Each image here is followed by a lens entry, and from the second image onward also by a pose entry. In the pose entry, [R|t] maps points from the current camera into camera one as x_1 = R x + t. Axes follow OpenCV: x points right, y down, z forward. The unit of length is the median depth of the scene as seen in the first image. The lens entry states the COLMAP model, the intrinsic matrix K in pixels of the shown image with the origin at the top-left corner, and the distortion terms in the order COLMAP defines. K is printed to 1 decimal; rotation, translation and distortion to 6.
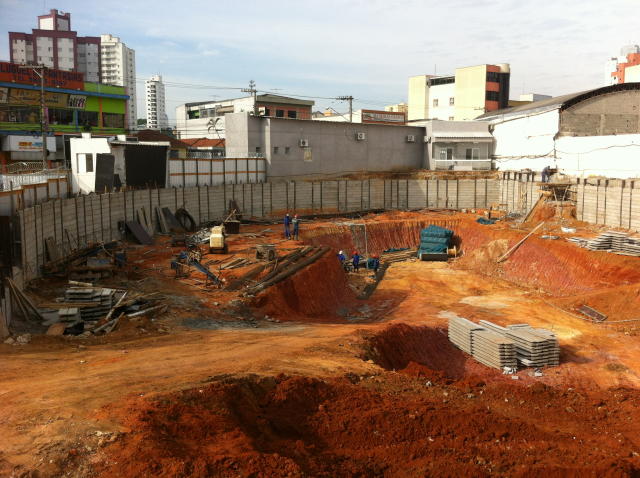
lens RADIAL K [[613.4, 0, 324.9], [0, 613.4, 235.7], [0, 0, 1]] dist [0.112179, -0.311991]
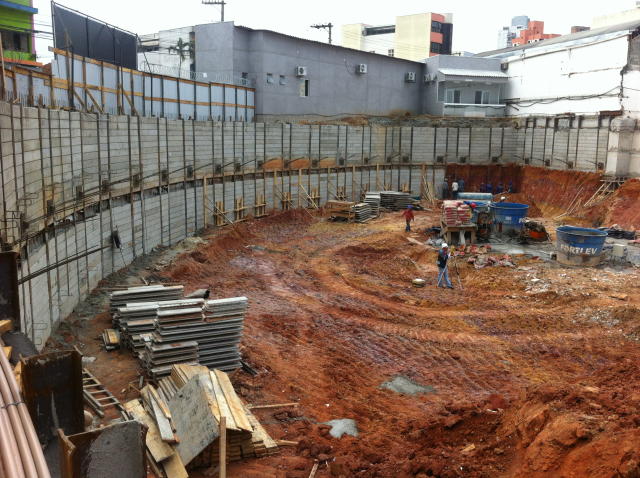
lens RADIAL K [[609.9, 0, 318.5], [0, 609.9, 226.7], [0, 0, 1]] dist [0.111156, -0.308077]
pose [[0.982267, -0.014850, 0.186896, -0.137019], [0.008364, 0.999337, 0.035446, 0.009553], [-0.187298, -0.033254, 0.981740, 0.232926]]
